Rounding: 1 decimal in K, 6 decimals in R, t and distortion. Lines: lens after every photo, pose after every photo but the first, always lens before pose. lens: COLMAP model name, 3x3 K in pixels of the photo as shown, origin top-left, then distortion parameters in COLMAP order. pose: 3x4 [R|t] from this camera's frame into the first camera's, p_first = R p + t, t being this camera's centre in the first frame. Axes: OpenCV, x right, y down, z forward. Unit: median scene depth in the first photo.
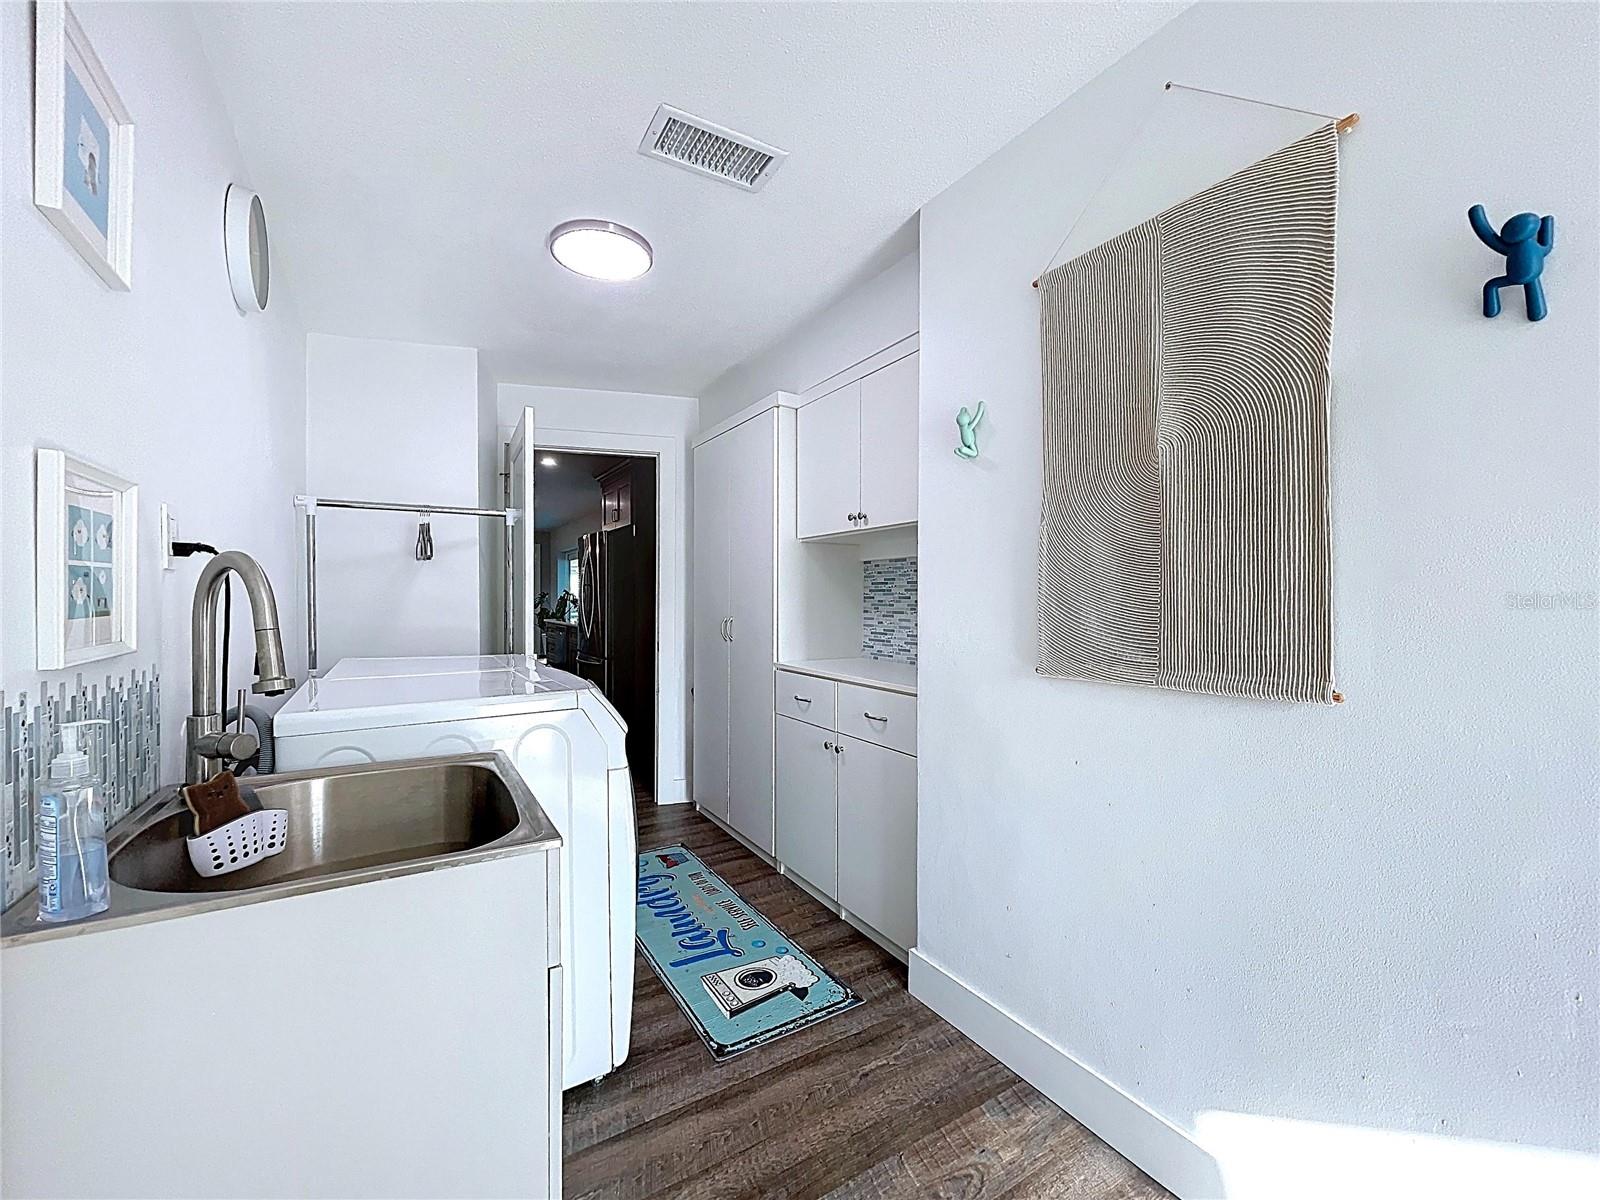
lens RADIAL K [[650.2, 0, 789.9], [0, 650.2, 608.2], [0, 0, 1]] dist [-0.003768, 0.000173]
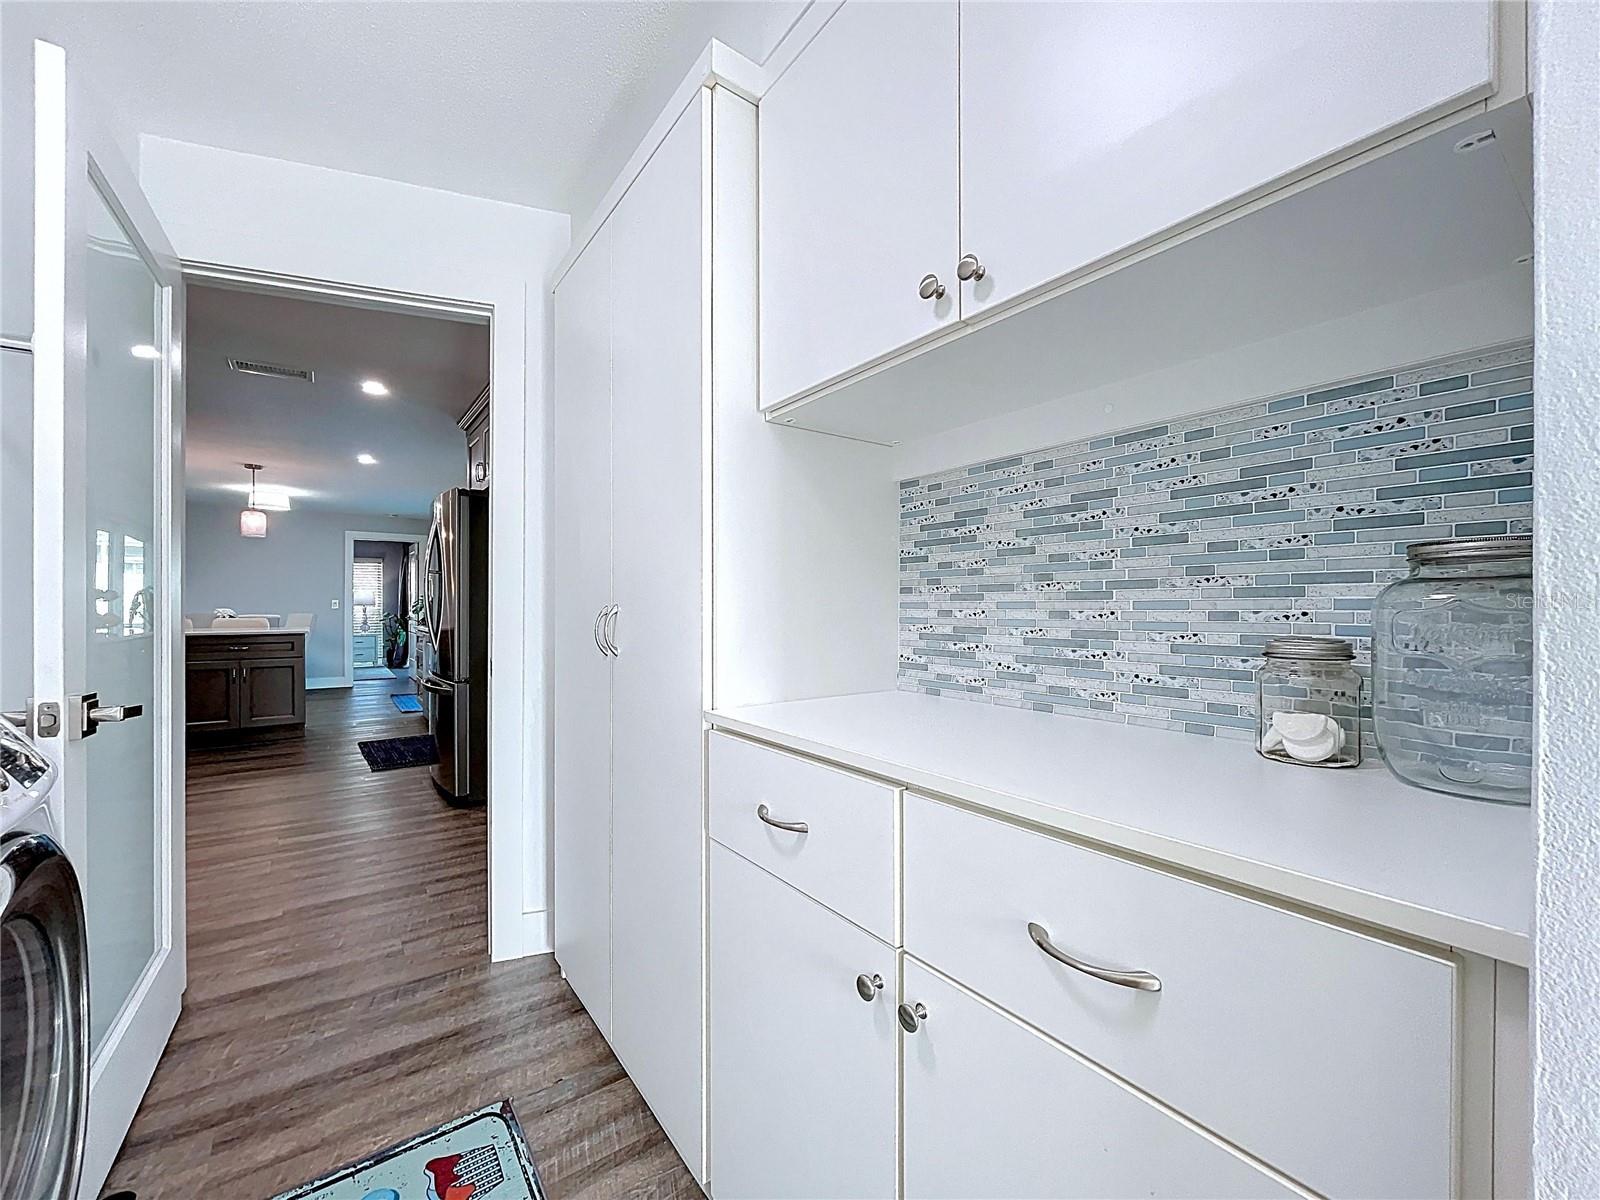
lens RADIAL K [[650.2, 0, 789.9], [0, 650.2, 608.2], [0, 0, 1]] dist [-0.003768, 0.000173]
pose [[0.996113, -0.003245, 0.088023, -0.006287], [0.004642, 0.999866, -0.015669, 0.025783], [-0.087961, 0.016017, 0.995995, 0.577615]]
